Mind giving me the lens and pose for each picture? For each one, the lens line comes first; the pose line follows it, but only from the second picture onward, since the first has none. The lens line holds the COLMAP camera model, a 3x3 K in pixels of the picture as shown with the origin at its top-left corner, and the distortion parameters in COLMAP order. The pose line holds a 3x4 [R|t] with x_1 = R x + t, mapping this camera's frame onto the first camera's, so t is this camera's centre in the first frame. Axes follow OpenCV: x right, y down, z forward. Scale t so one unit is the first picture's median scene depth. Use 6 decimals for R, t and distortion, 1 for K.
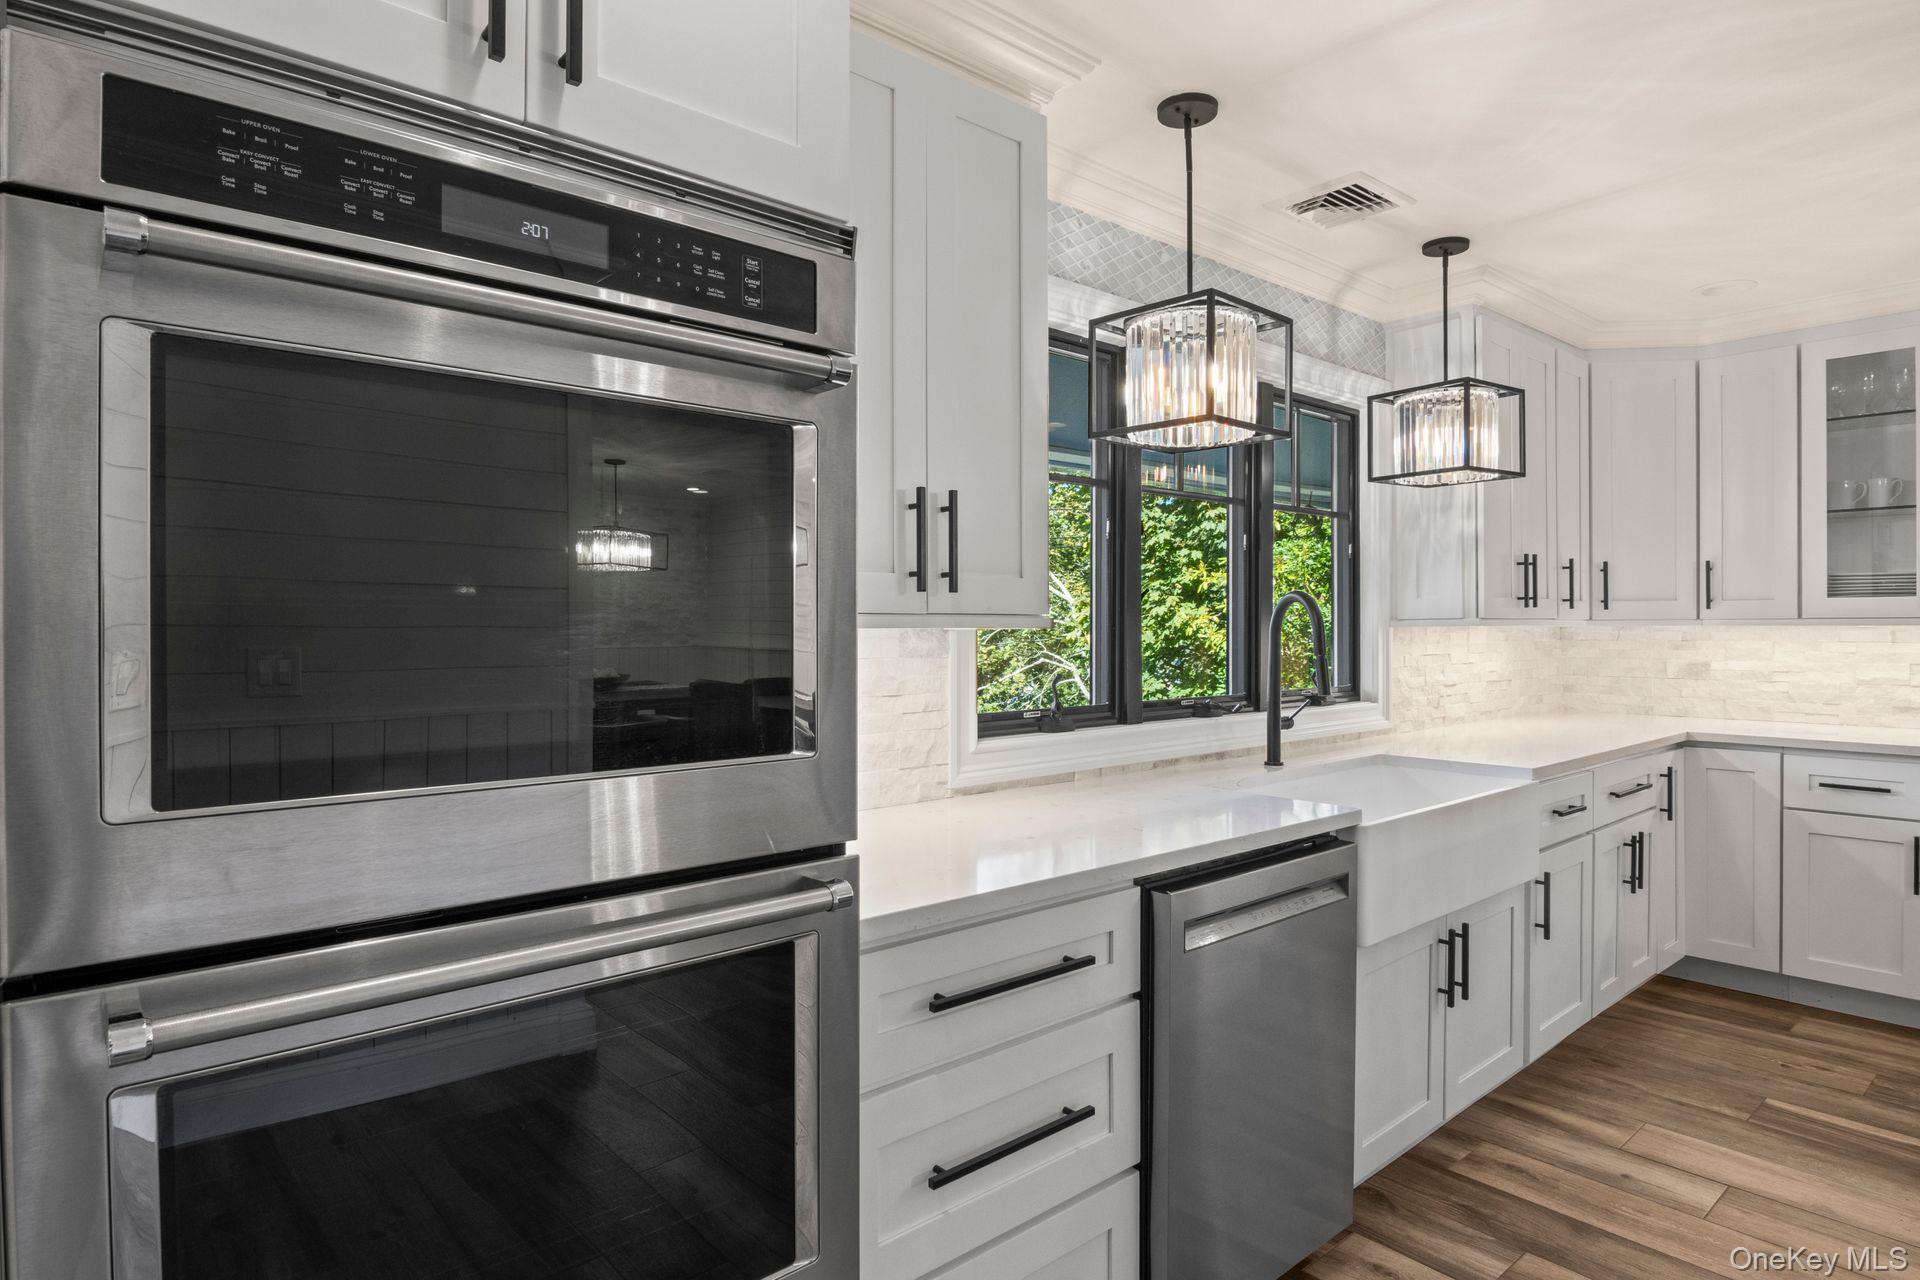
lens RADIAL K [[1036.0, 0, 961.7], [0, 1036.0, 621.6], [0, 0, 1]] dist [-0.023240, -0.001626]
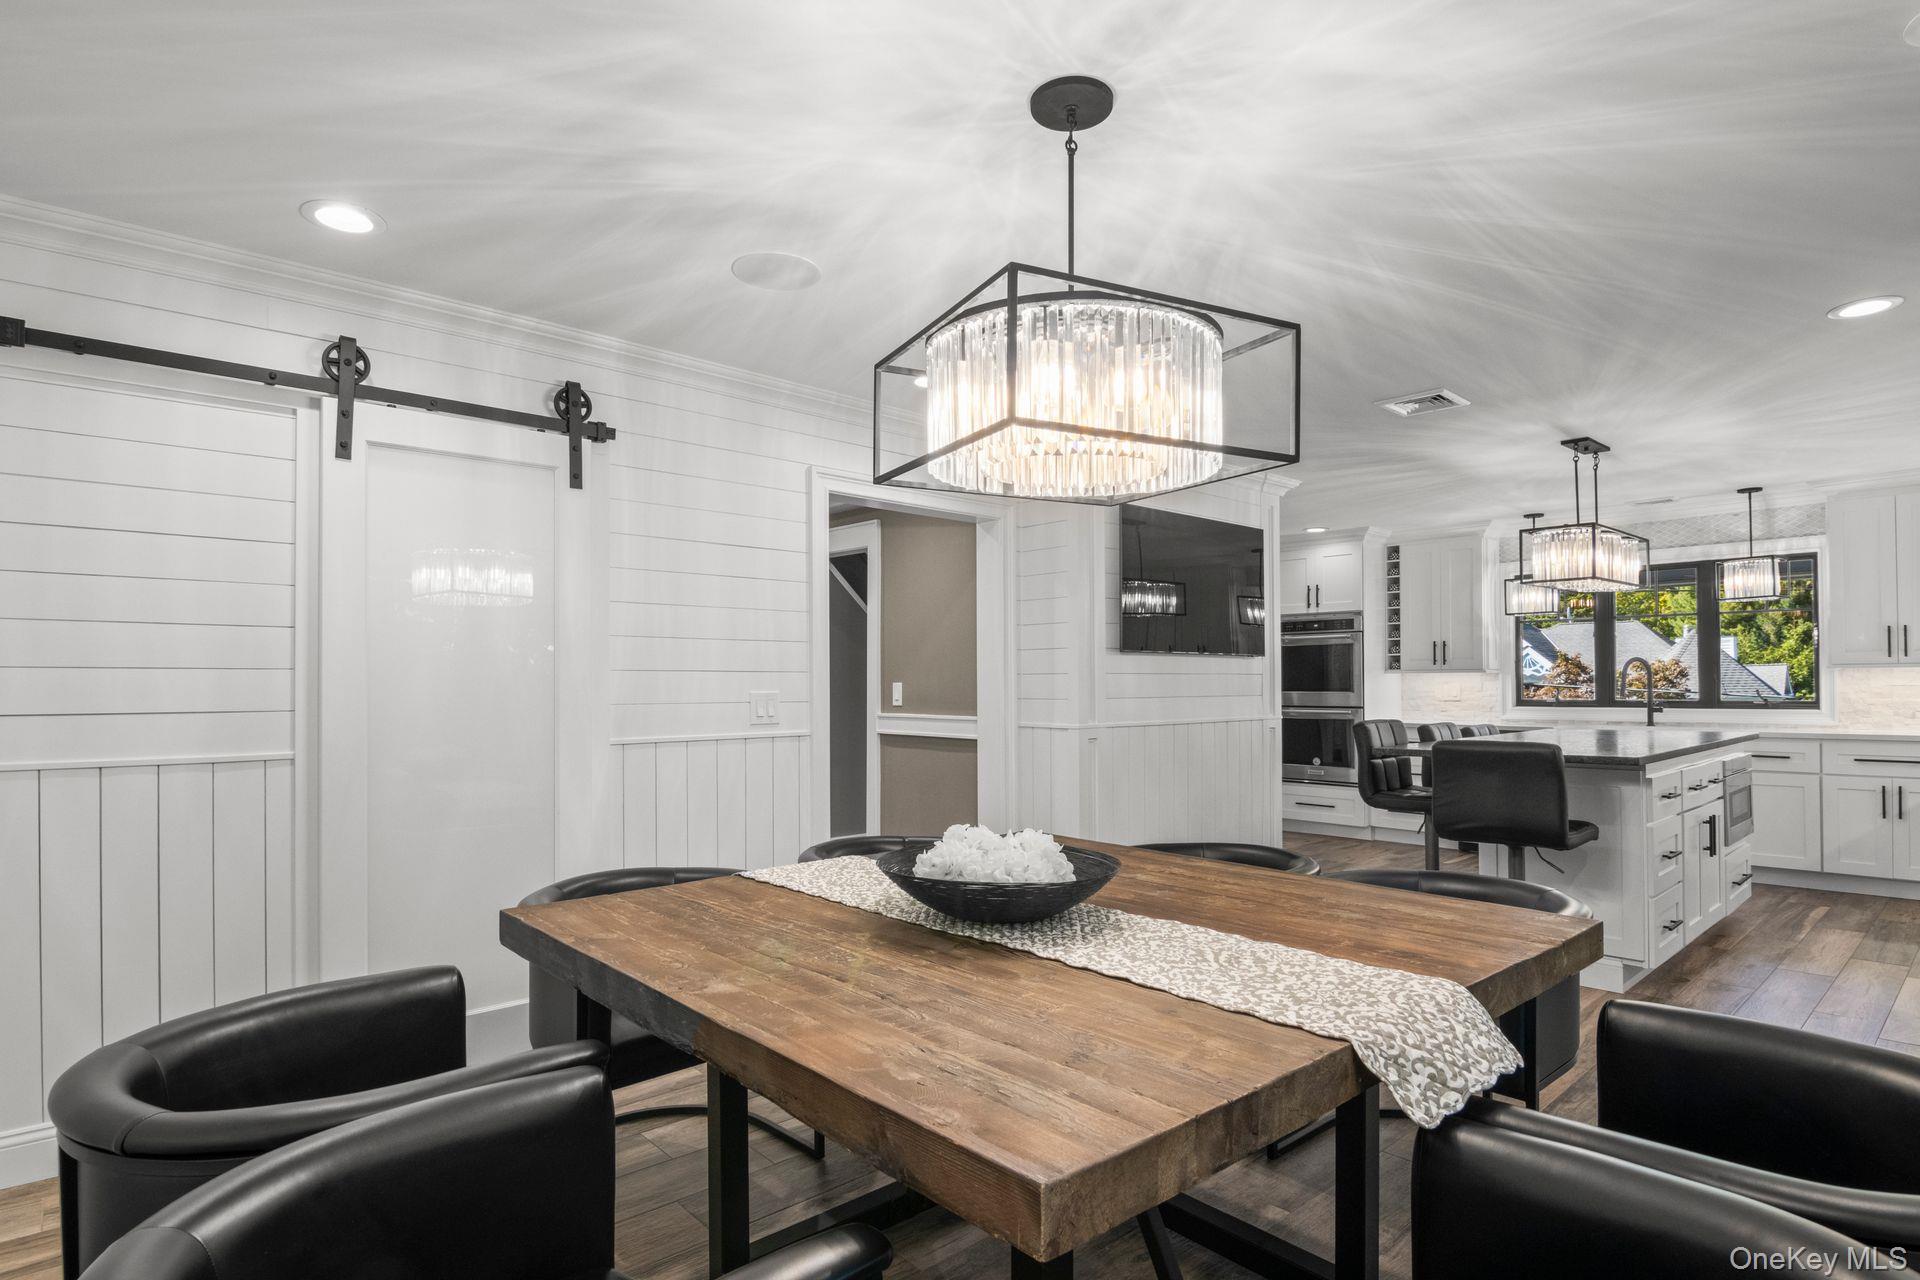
lens RADIAL K [[993.7, 0, 964.6], [0, 993.7, 673.7], [0, 0, 1]] dist [-0.013194, -0.000104]
pose [[0.035968, -0.007849, -0.999322, 2.275411], [0.010624, 0.999916, -0.007472, 0.010142], [0.999296, -0.010348, 0.036049, -0.643756]]
